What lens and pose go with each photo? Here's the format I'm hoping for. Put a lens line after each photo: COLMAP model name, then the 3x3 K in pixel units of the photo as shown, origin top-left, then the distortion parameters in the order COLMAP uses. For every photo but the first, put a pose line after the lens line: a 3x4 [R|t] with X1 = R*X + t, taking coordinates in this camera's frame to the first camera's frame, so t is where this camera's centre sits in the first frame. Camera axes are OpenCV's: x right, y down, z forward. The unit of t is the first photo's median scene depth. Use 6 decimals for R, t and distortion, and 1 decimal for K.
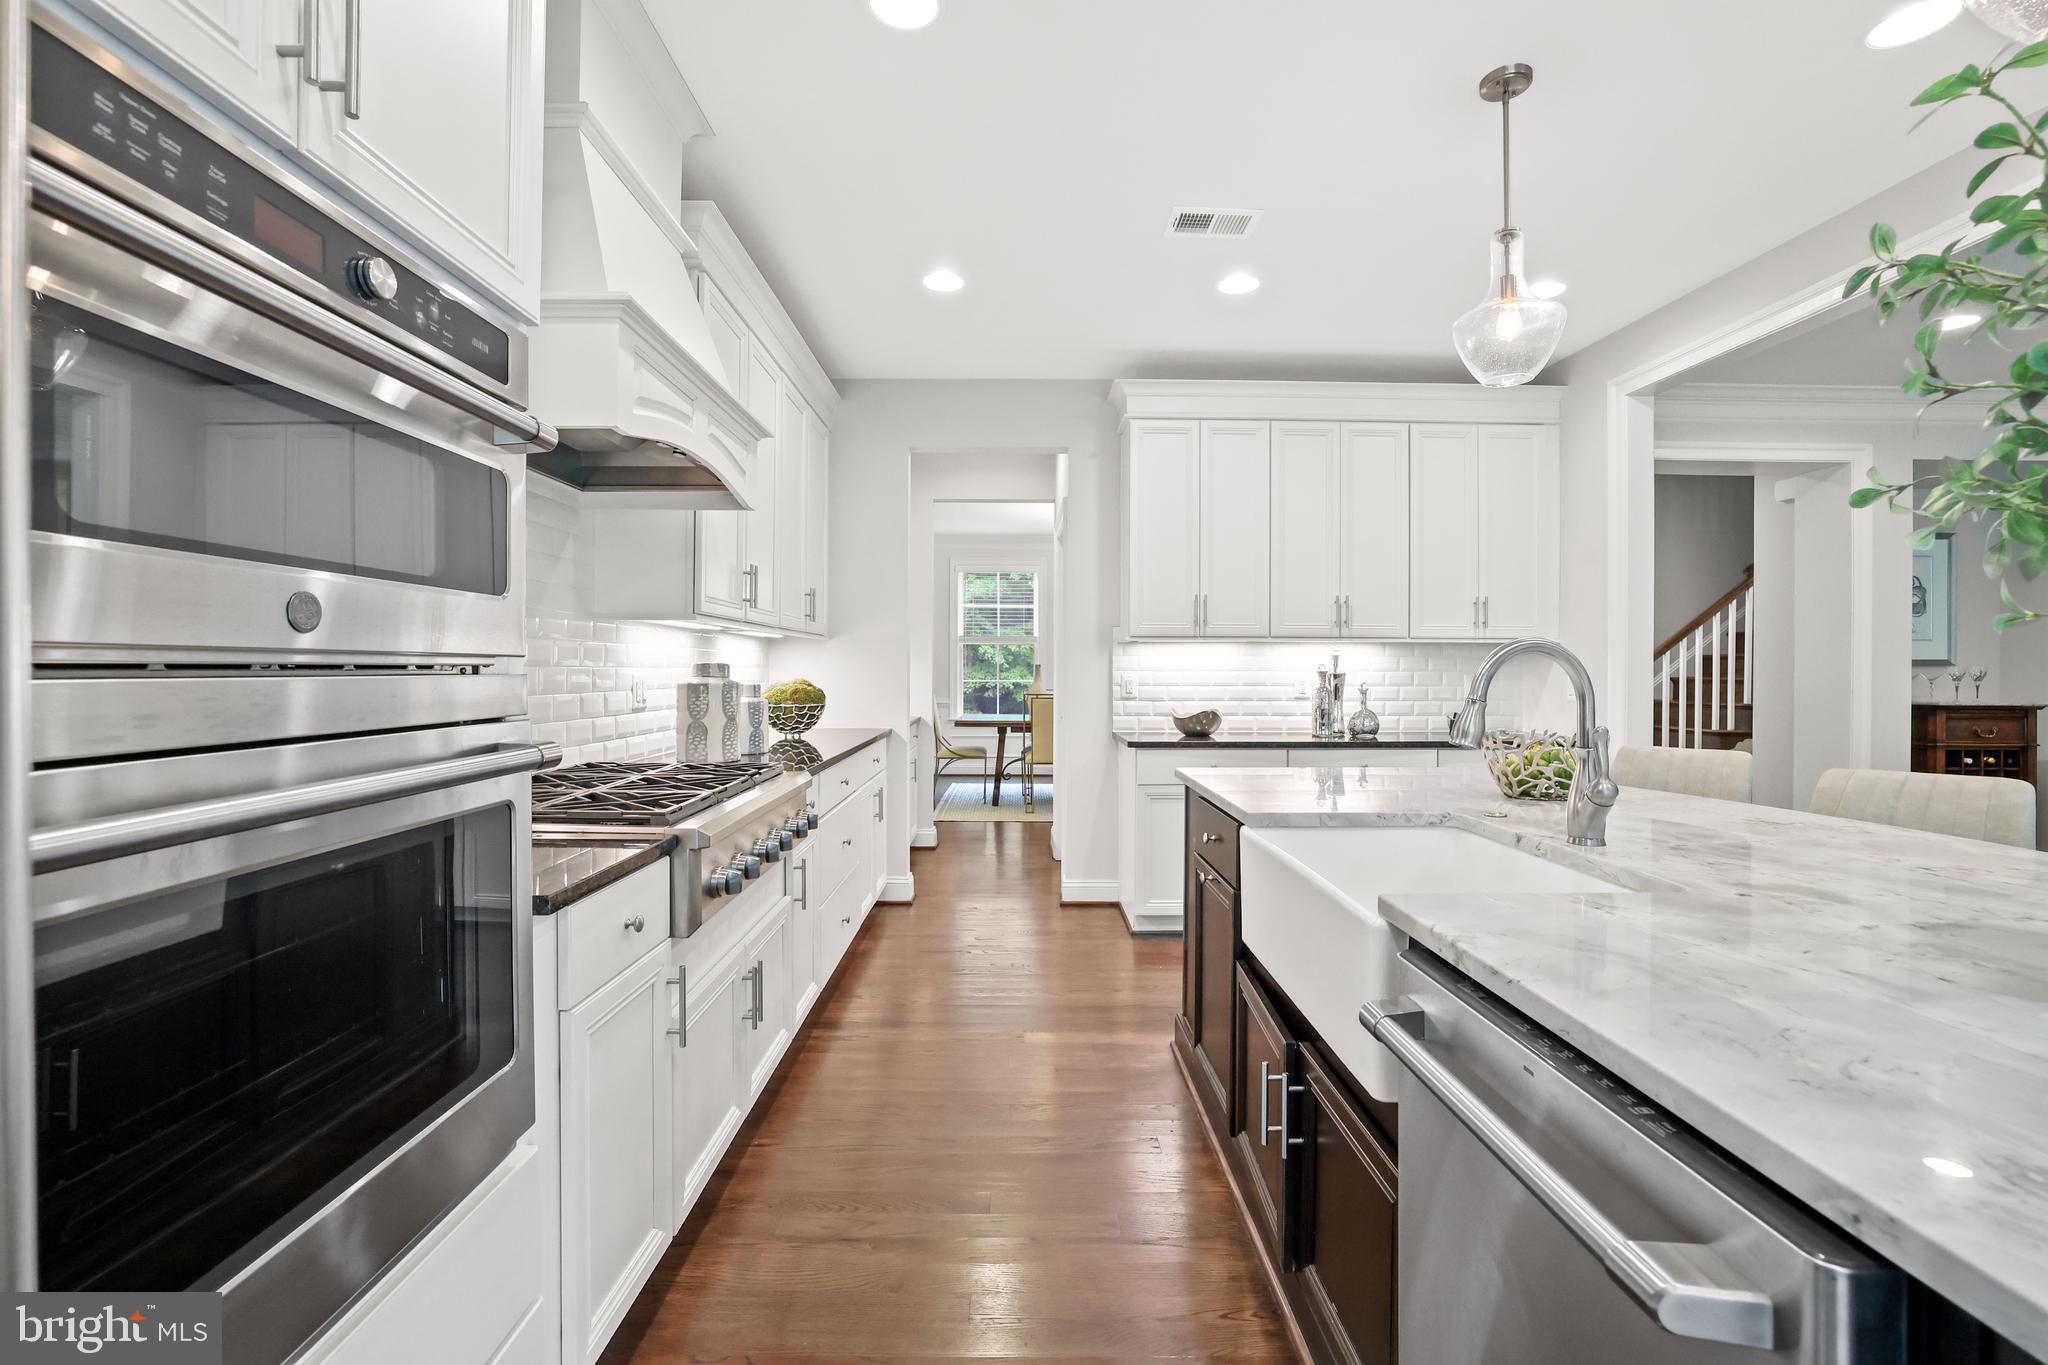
lens RADIAL K [[882.4, 0, 1021.7], [0, 882.4, 669.3], [0, 0, 1]] dist [-0.023751, 0.004626]
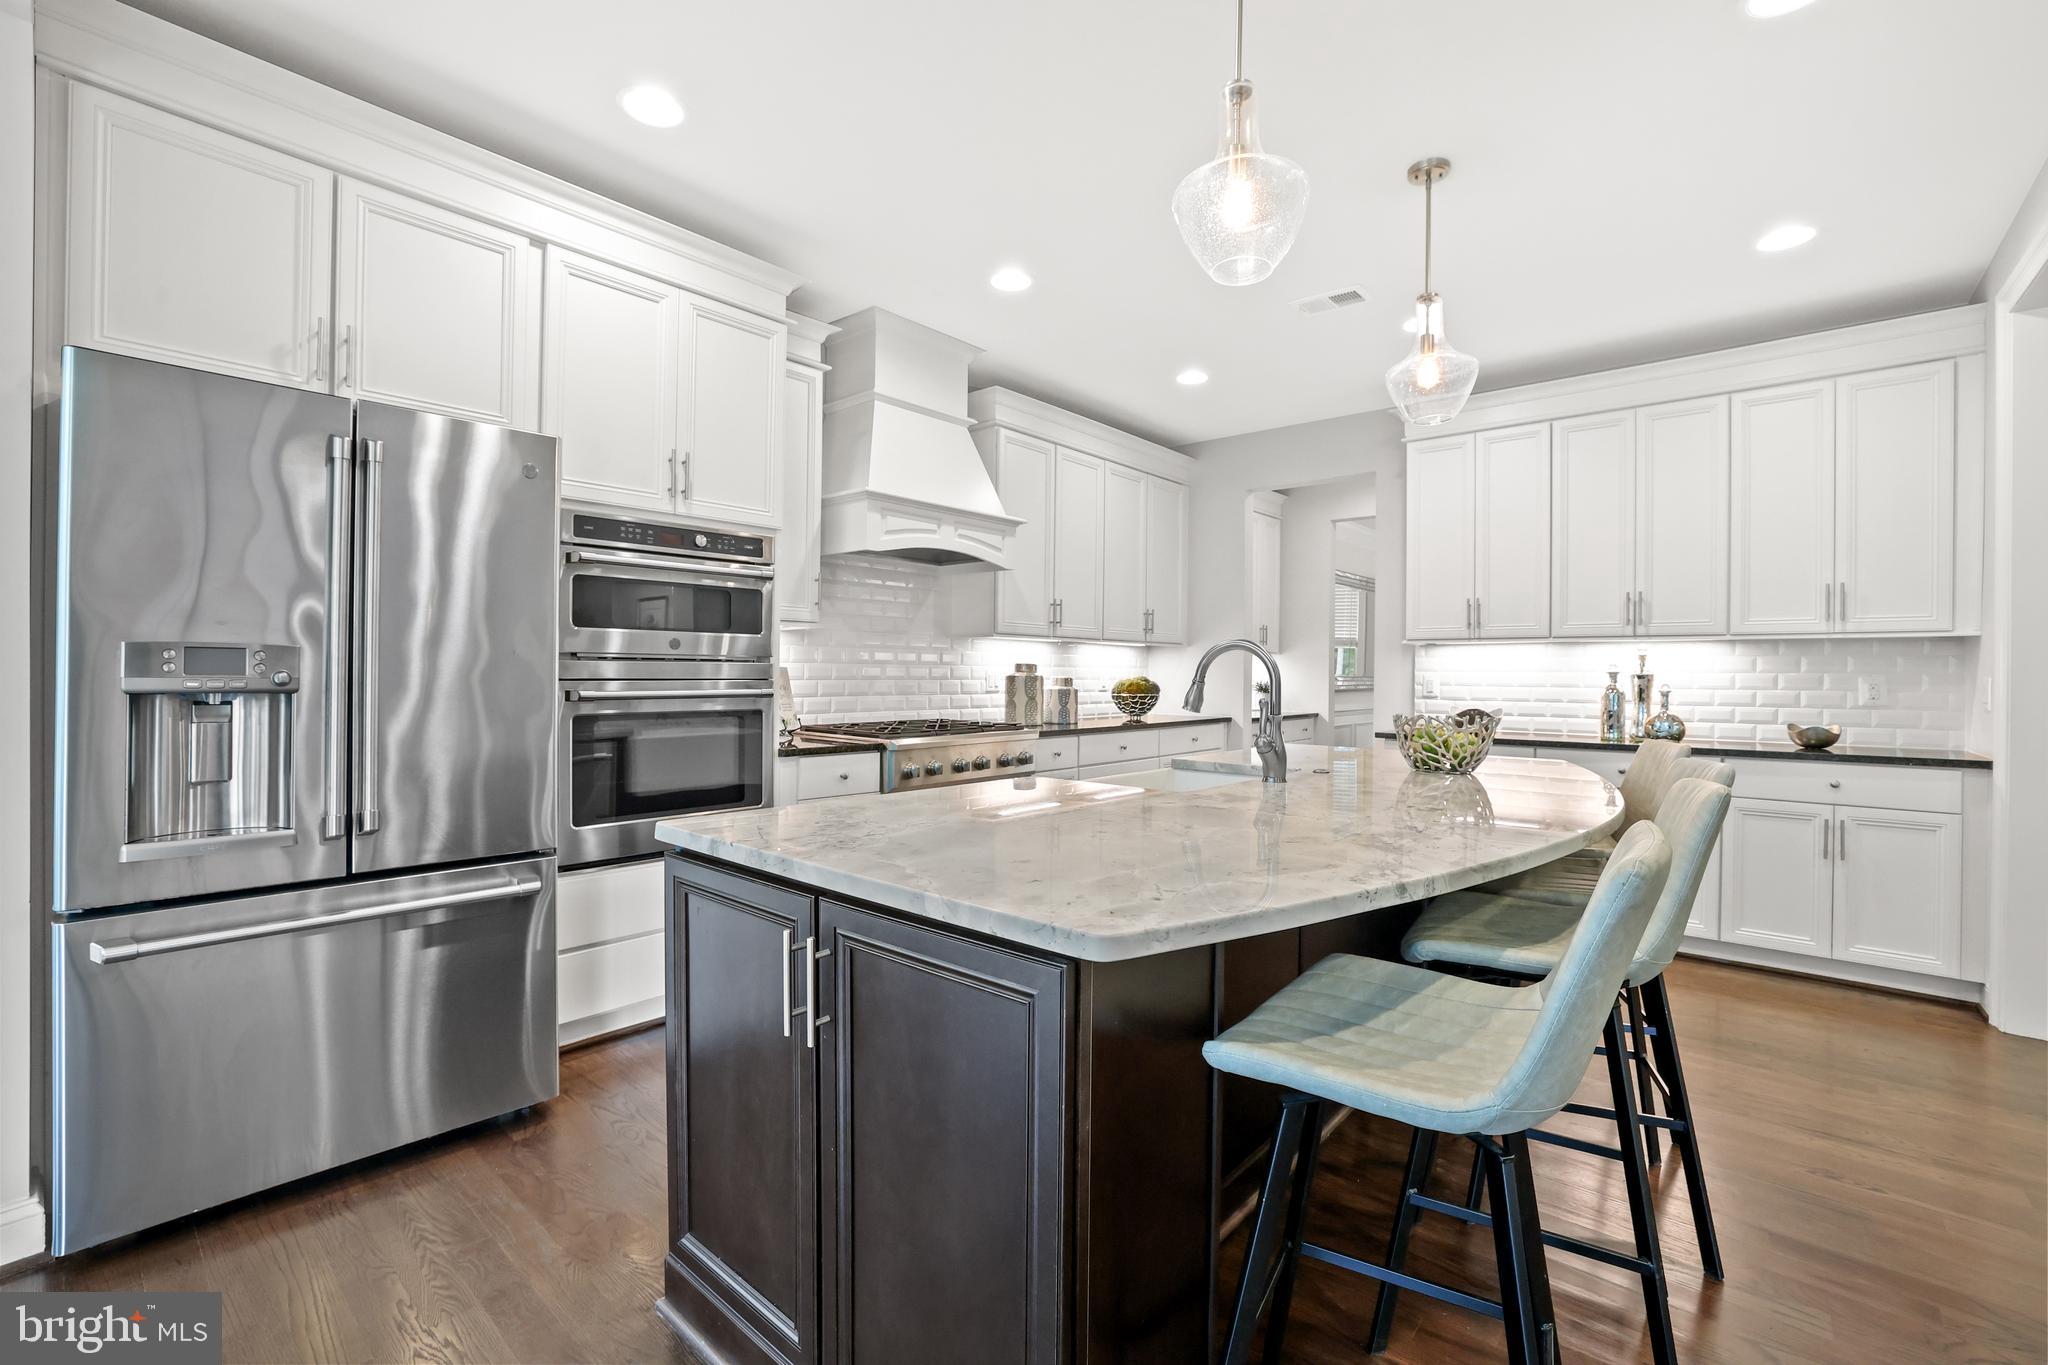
lens RADIAL K [[882.4, 0, 1023.9], [0, 882.4, 672.9], [0, 0, 1]] dist [-0.023751, 0.004626]
pose [[0.750820, 0.002936, -0.660501, 0.490227], [-0.005835, 0.999981, -0.002187, 0.009564], [0.660482, 0.005496, 0.750822, -0.142081]]
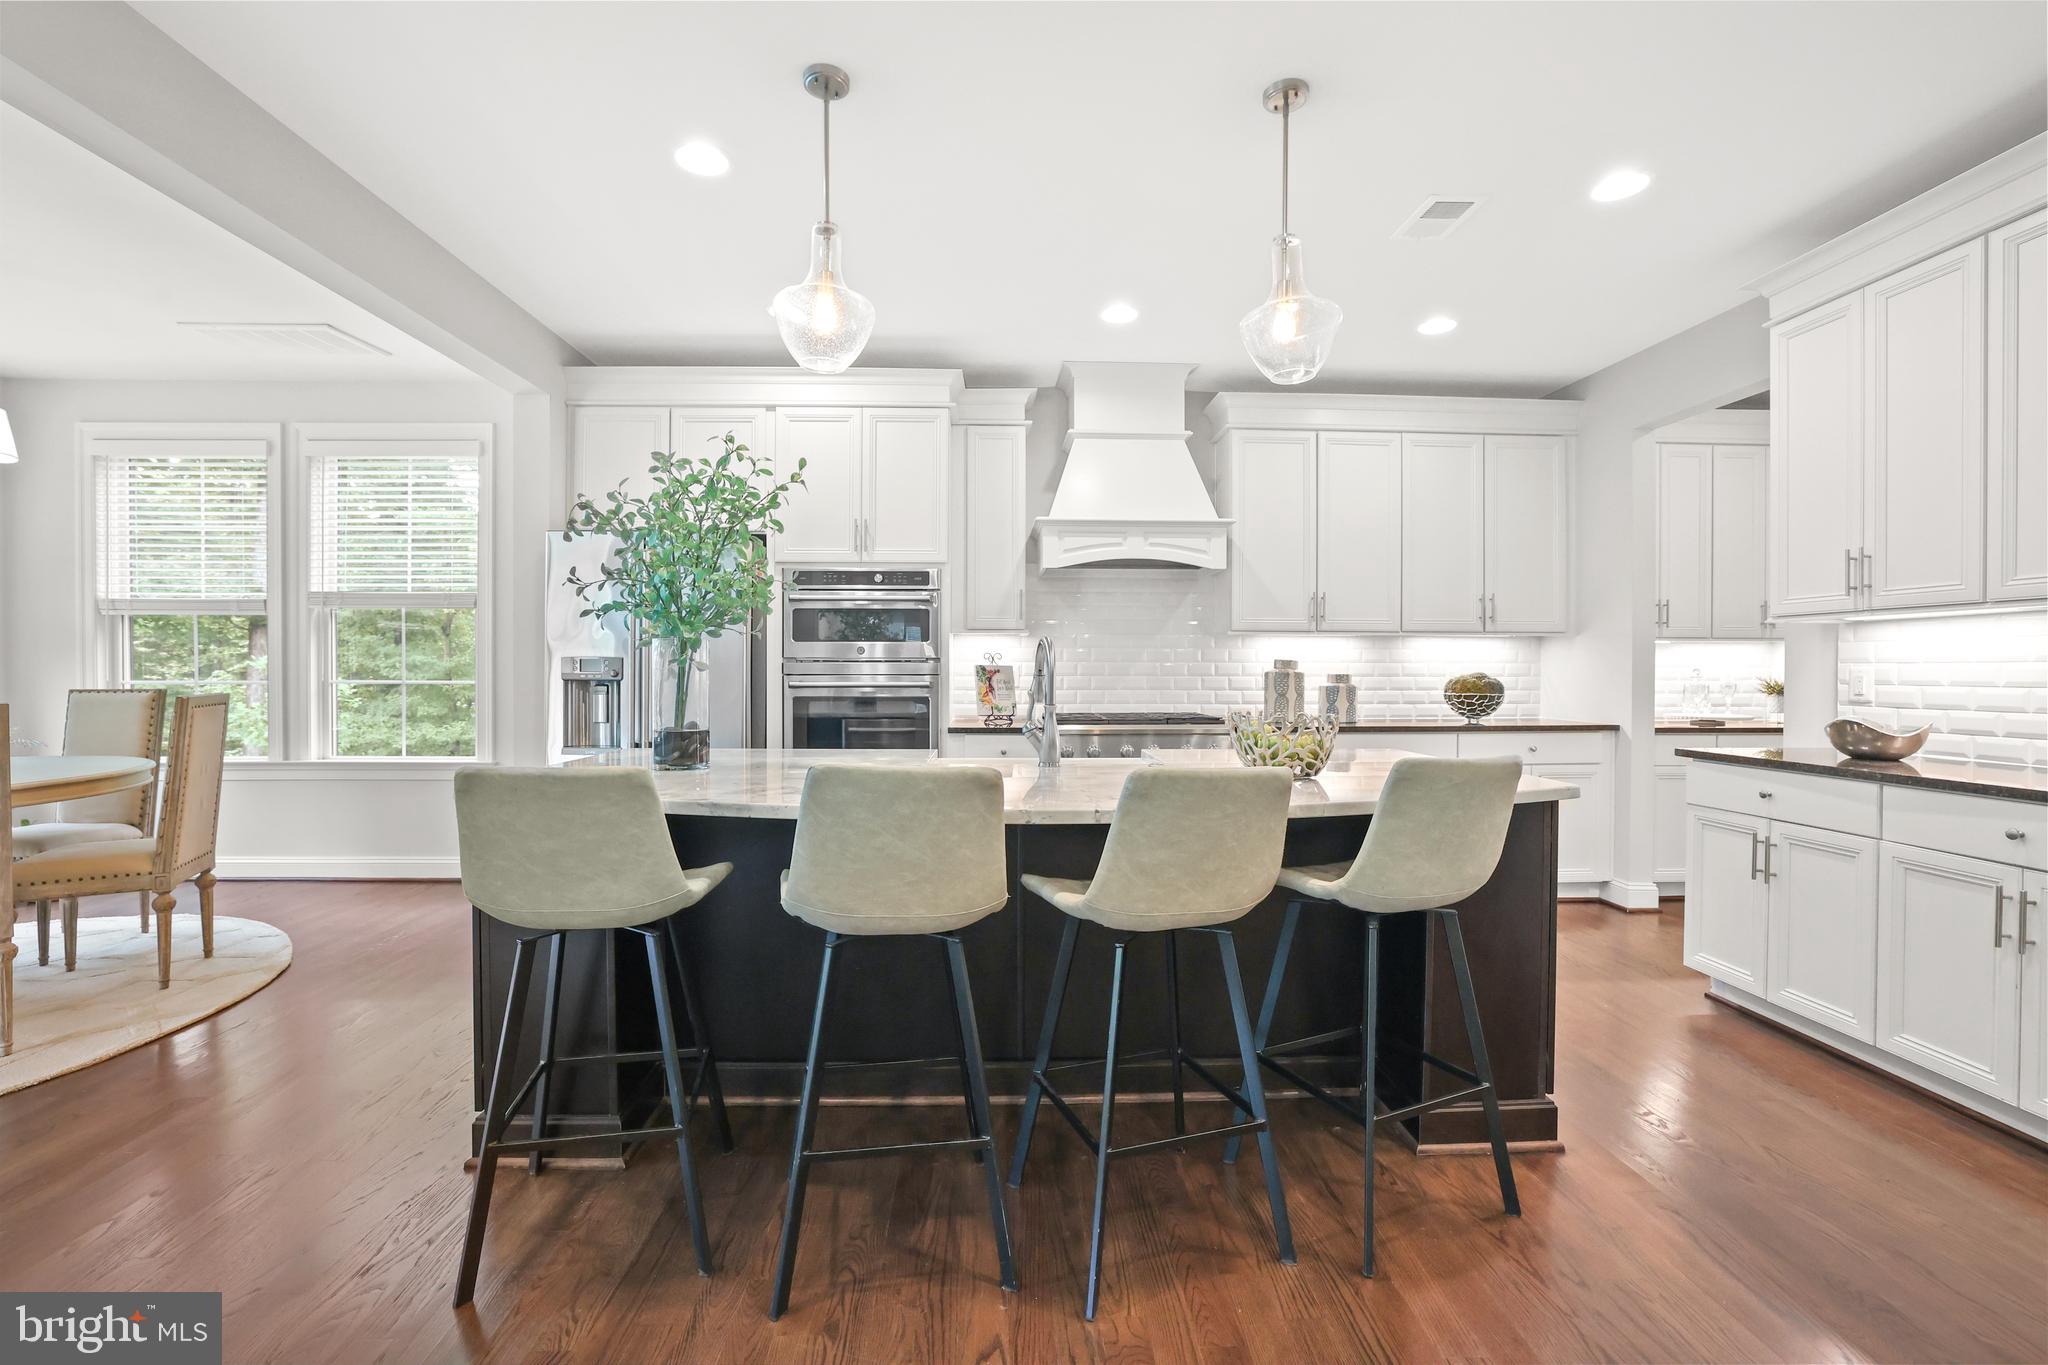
lens RADIAL K [[882.4, 0, 1024.7], [0, 882.4, 673.2], [0, 0, 1]] dist [-0.023751, 0.004626]
pose [[0.031732, 0.001125, -0.999496, 0.843145], [-0.001763, 0.999998, 0.001069, 0.011486], [0.999495, 0.001728, 0.031734, 0.340010]]
